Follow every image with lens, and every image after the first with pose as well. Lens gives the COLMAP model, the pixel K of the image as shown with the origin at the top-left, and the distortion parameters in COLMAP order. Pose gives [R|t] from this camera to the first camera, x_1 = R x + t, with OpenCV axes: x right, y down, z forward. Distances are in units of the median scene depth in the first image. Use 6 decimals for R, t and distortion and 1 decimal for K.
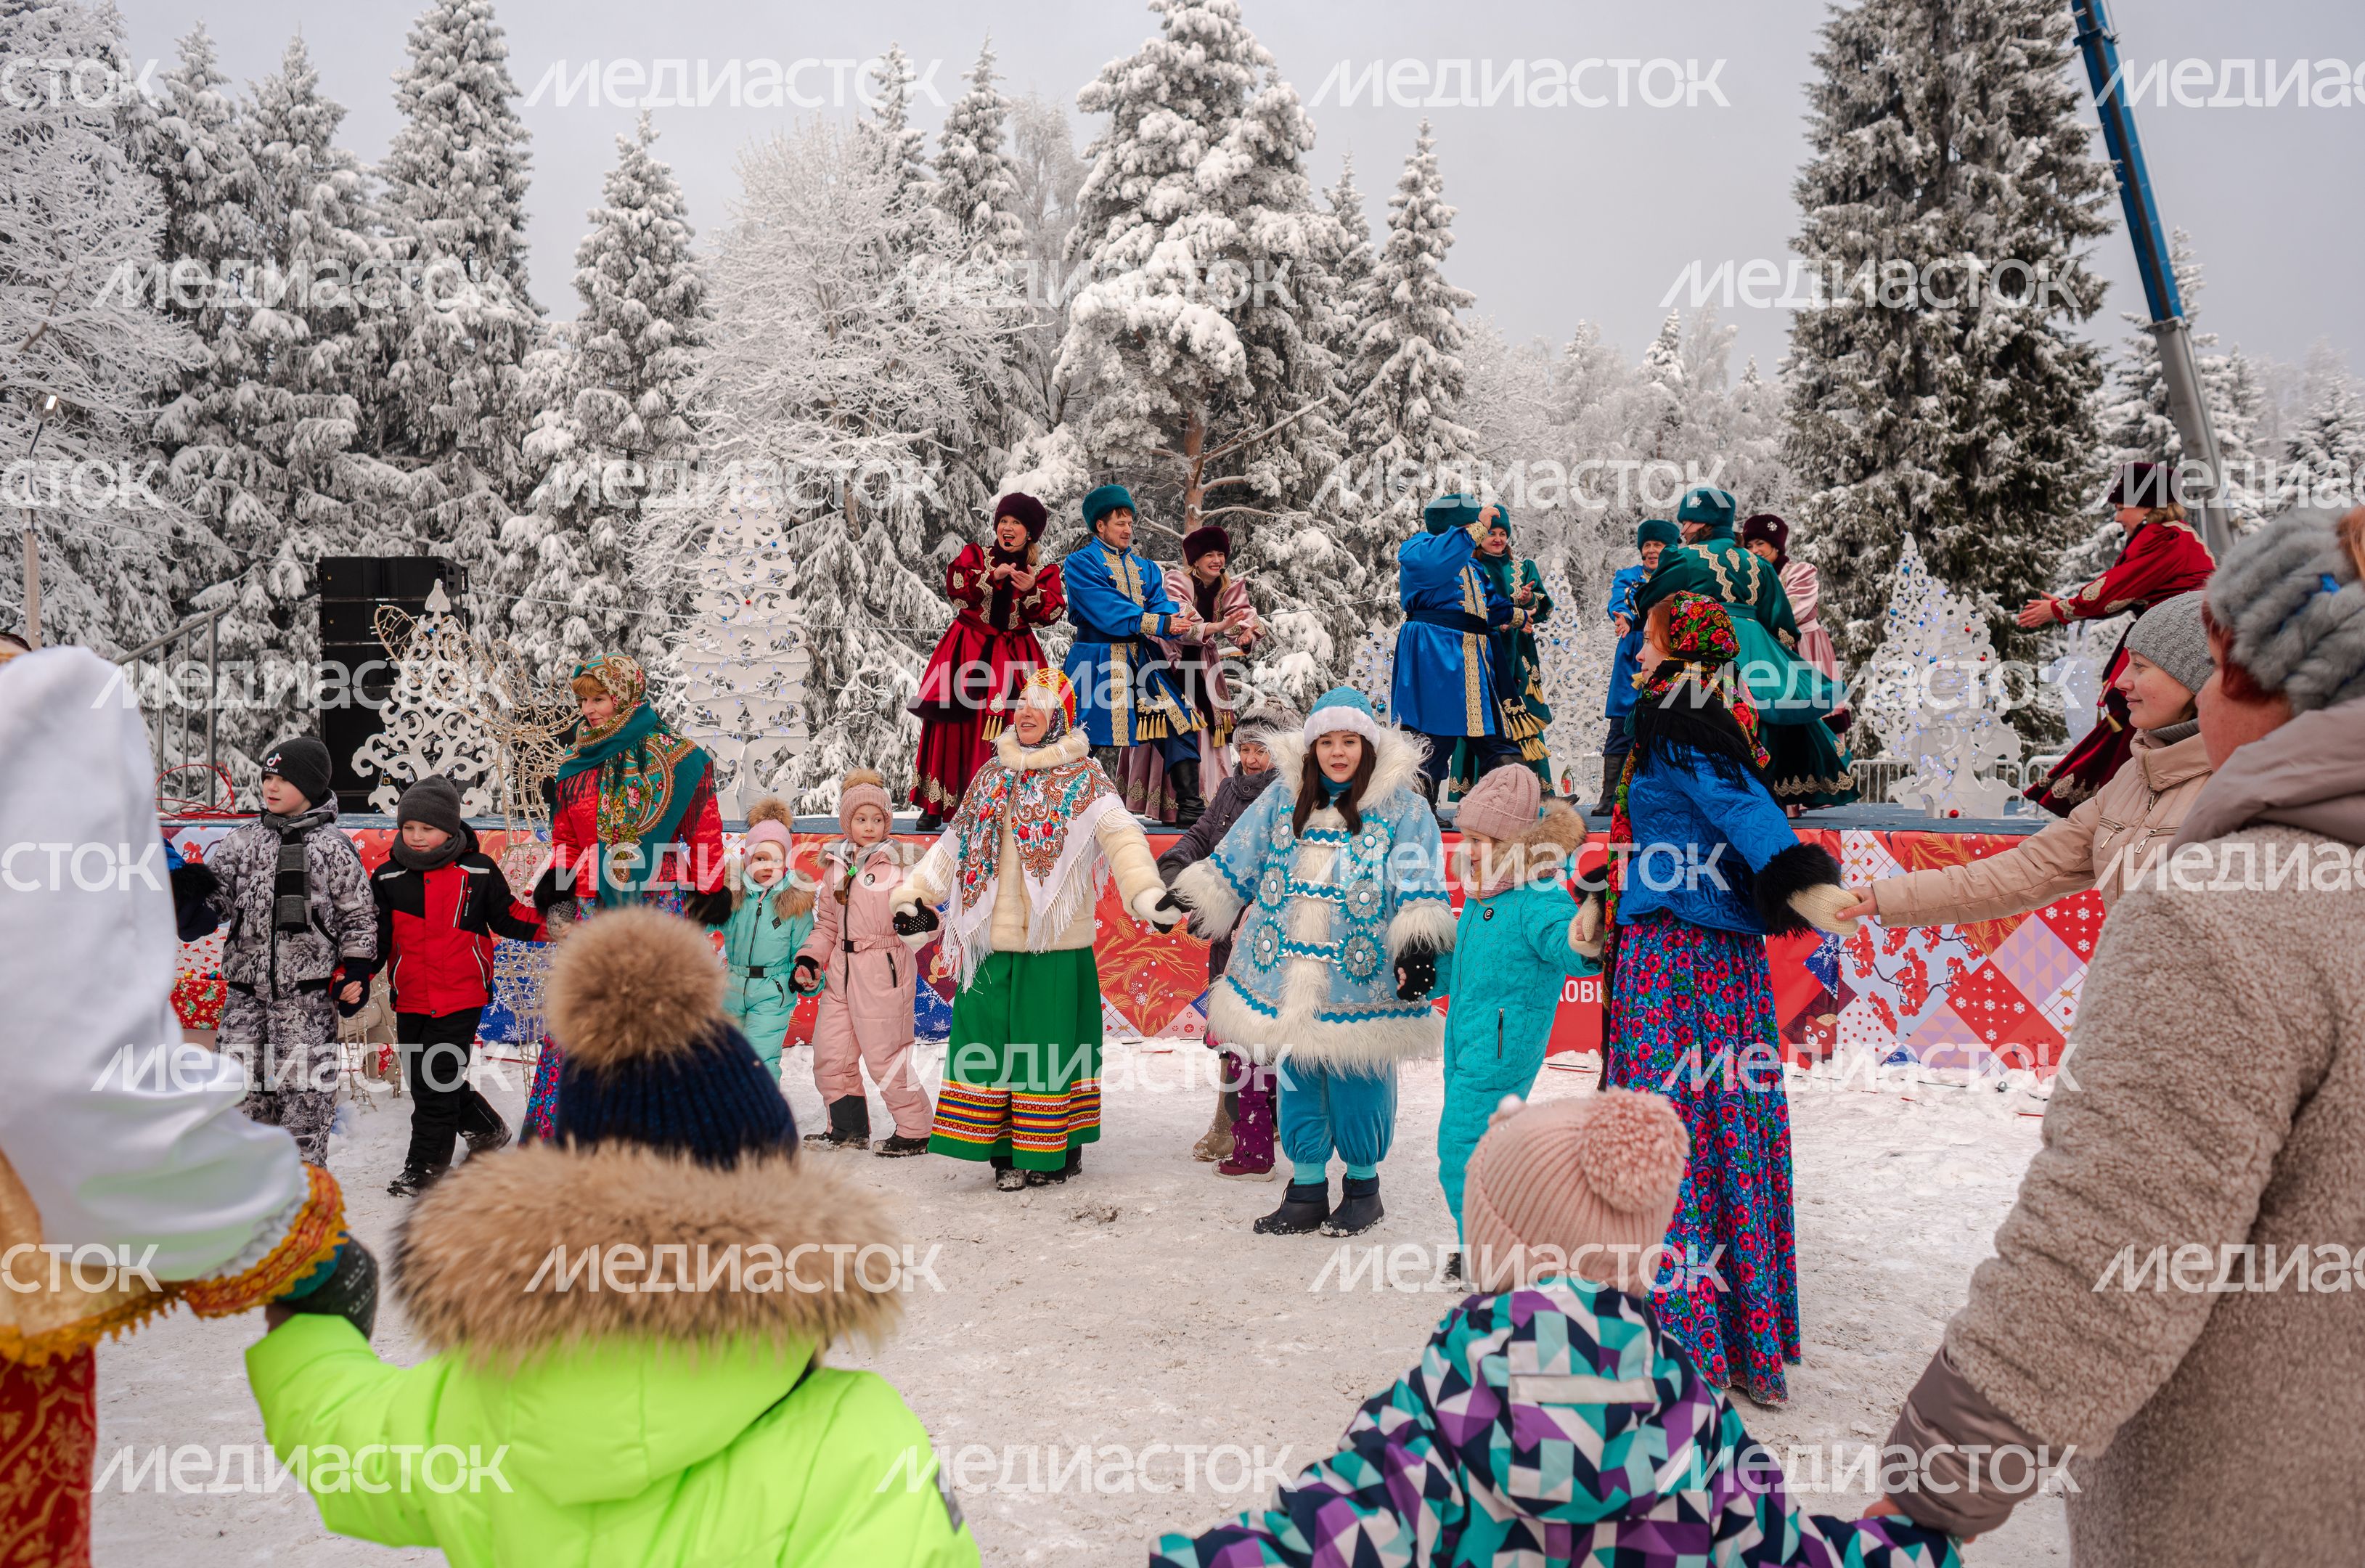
lens RADIAL K [[1663.0, 0, 1176.4], [0, 1663.0, 770.7], [0, 0, 1]] dist [-0.088340, 0.079877]
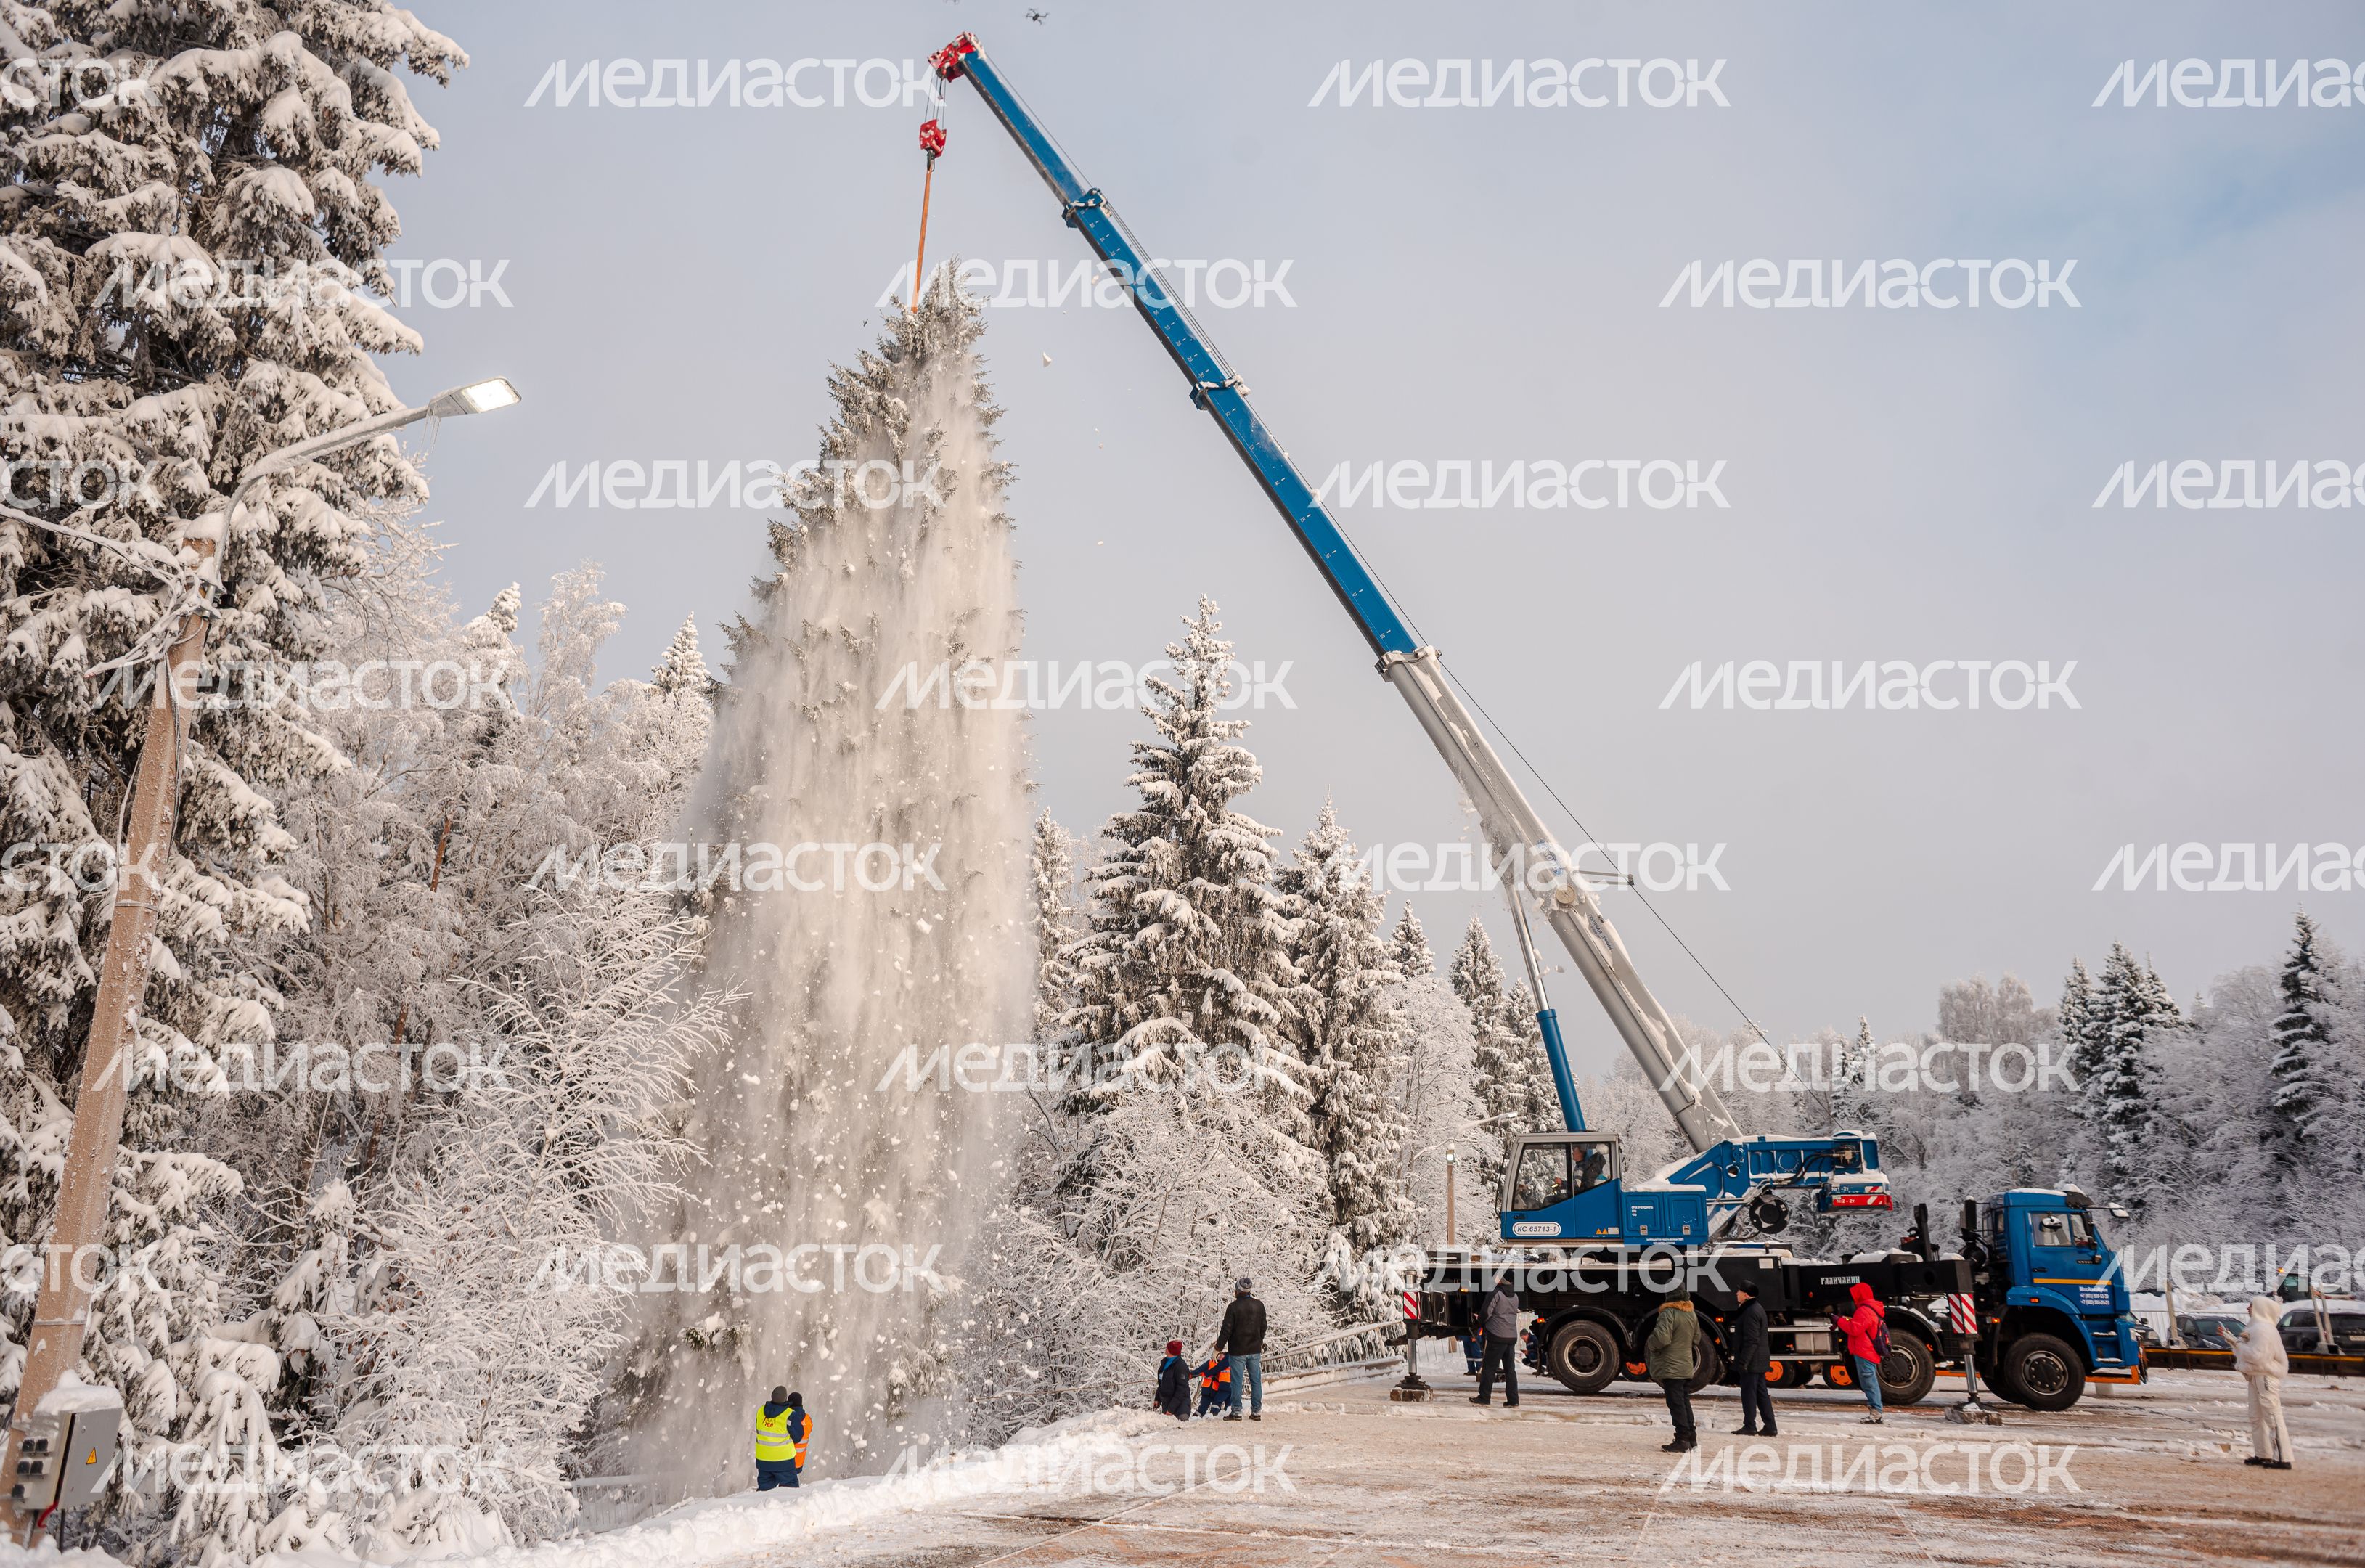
lens RADIAL K [[1618.9, 0, 1179.8], [0, 1618.9, 771.8], [0, 0, 1]] dist [-0.086773, 0.076747]
pose [[0.683459, 0.227913, 0.693498, 0.080838], [-0.020316, 0.955582, -0.294023, -0.003210], [-0.729706, 0.186863, 0.657732, 0.740699]]
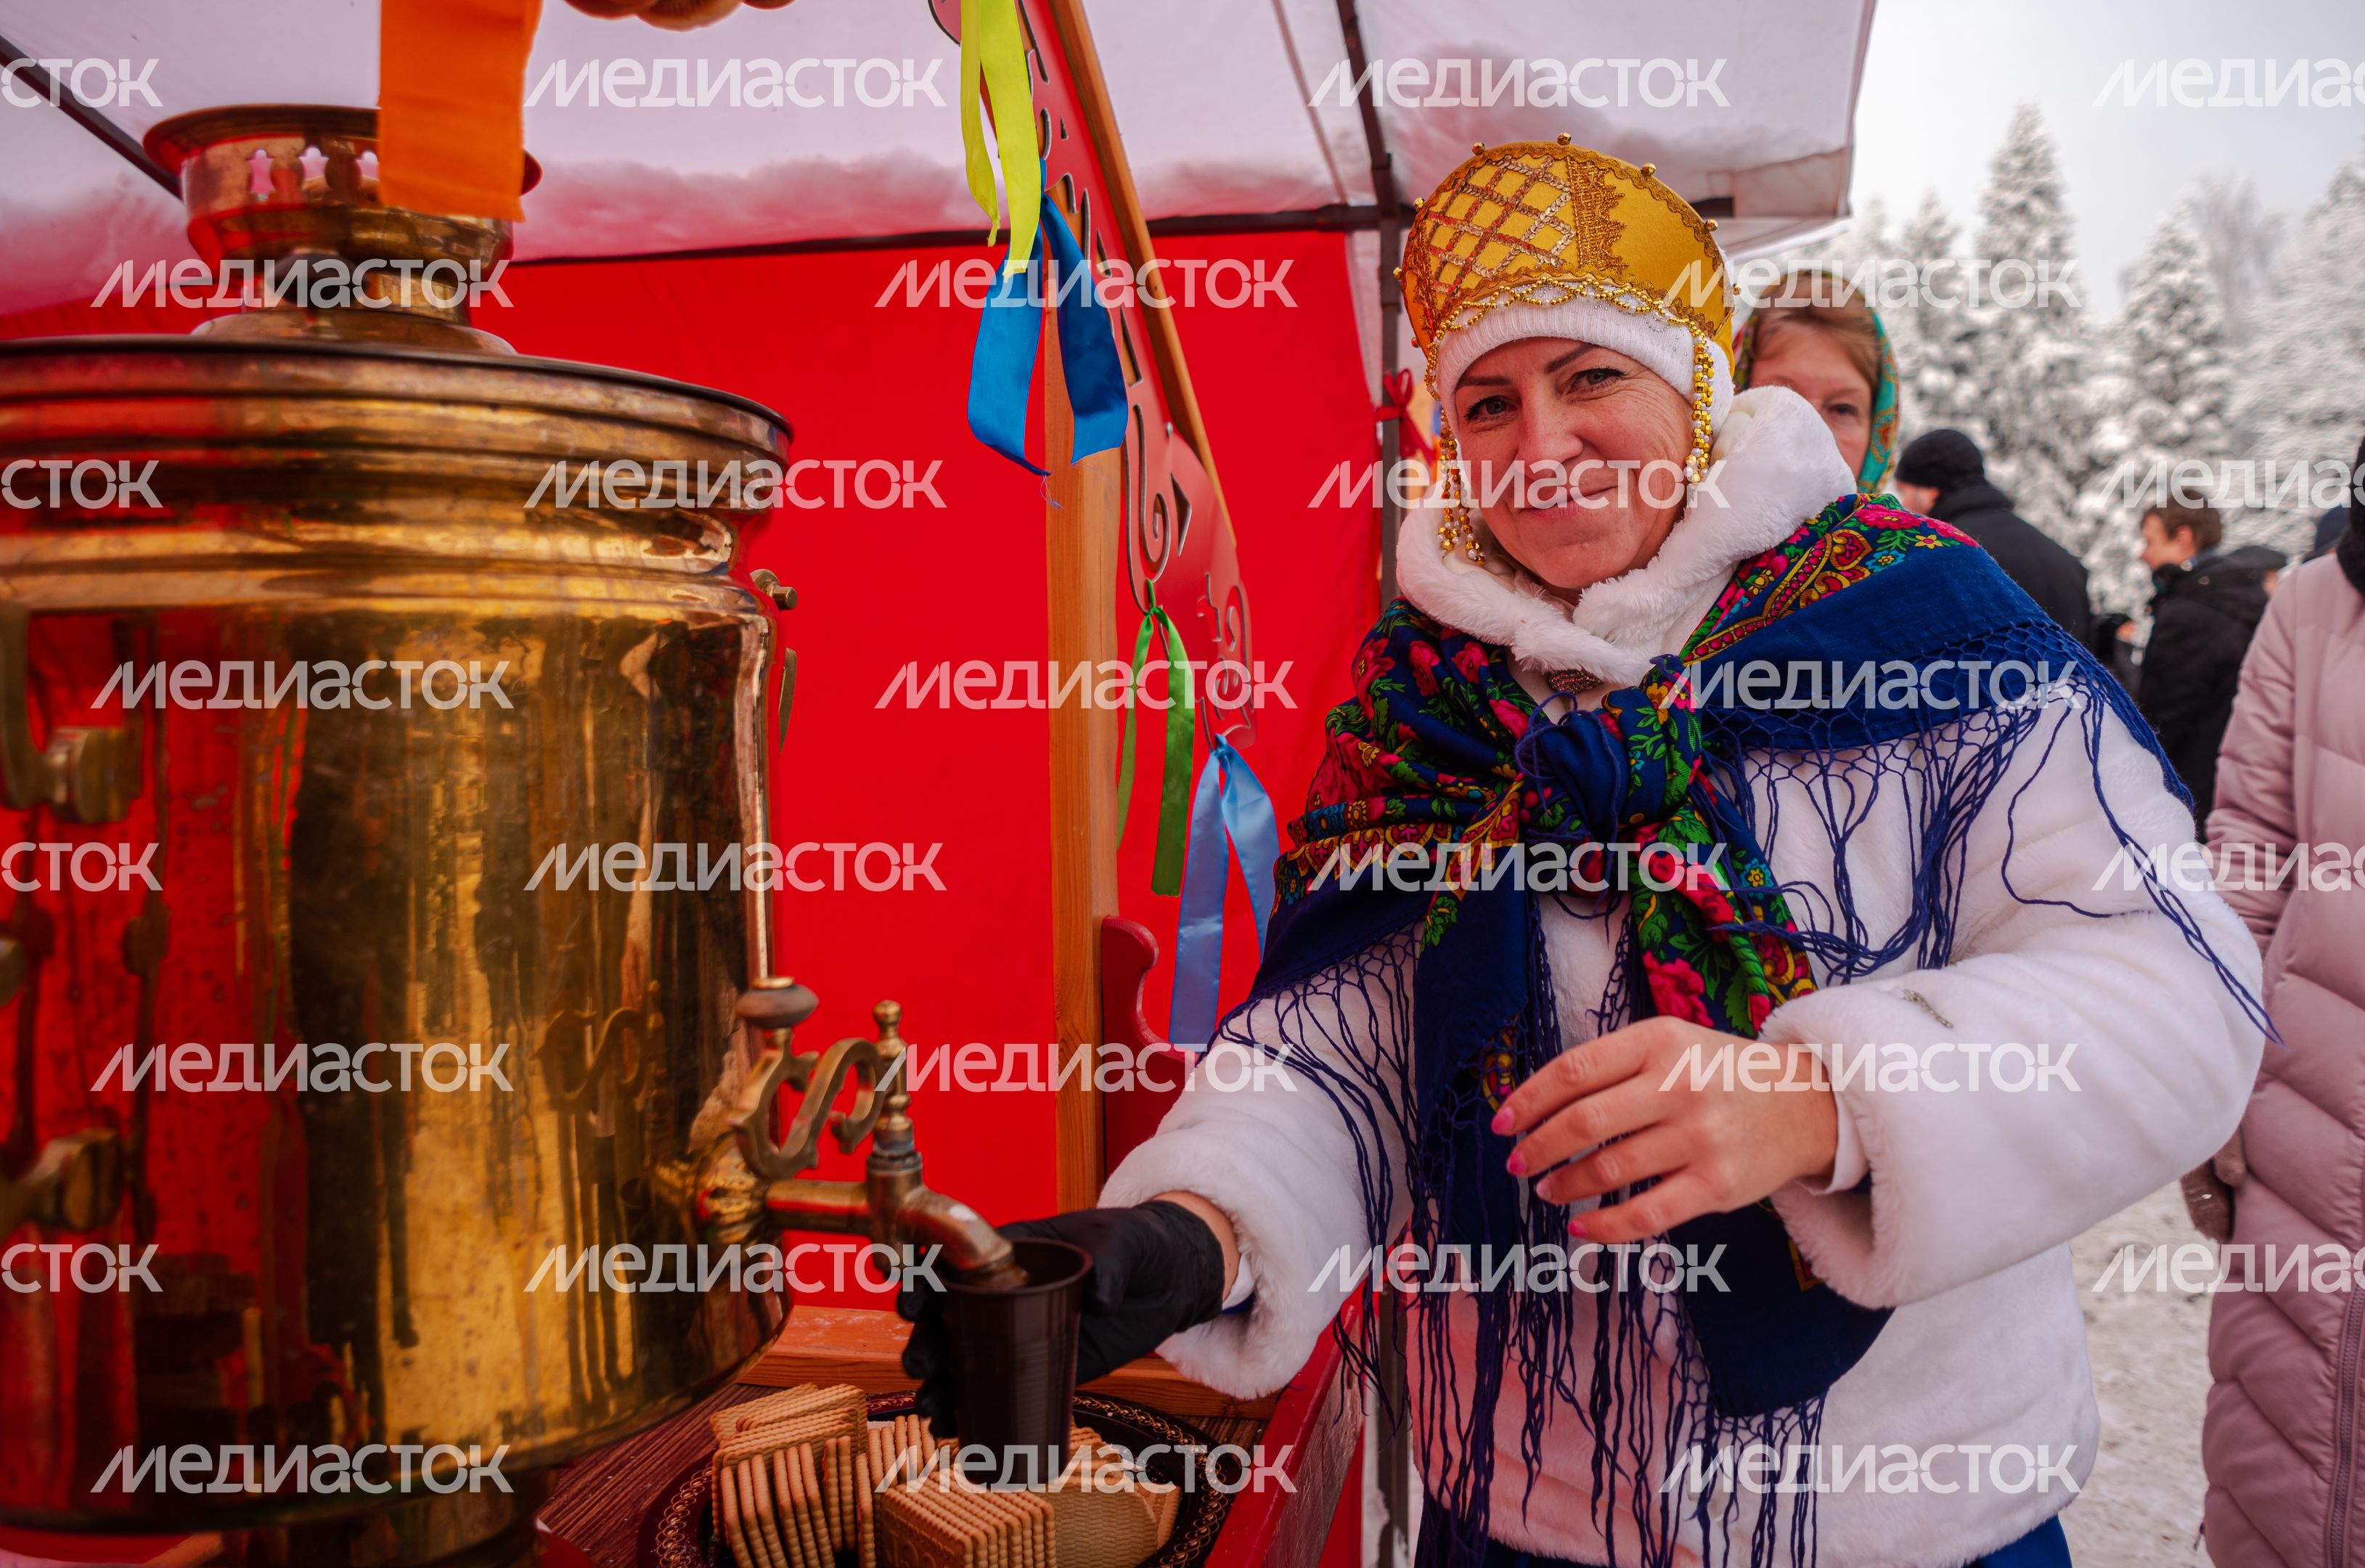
lens RADIAL K [[1717.9, 0, 1244.8], [0, 1717.9, 728.7], [0, 0, 1]] dist [-0.088514, 0.081600]
pose [[0.811389, 0.033292, -0.583558, -0.129019], [-0.007387, 0.998881, 0.046714, -0.010118], [0.584460, -0.033592, 0.810727, -0.697918]]
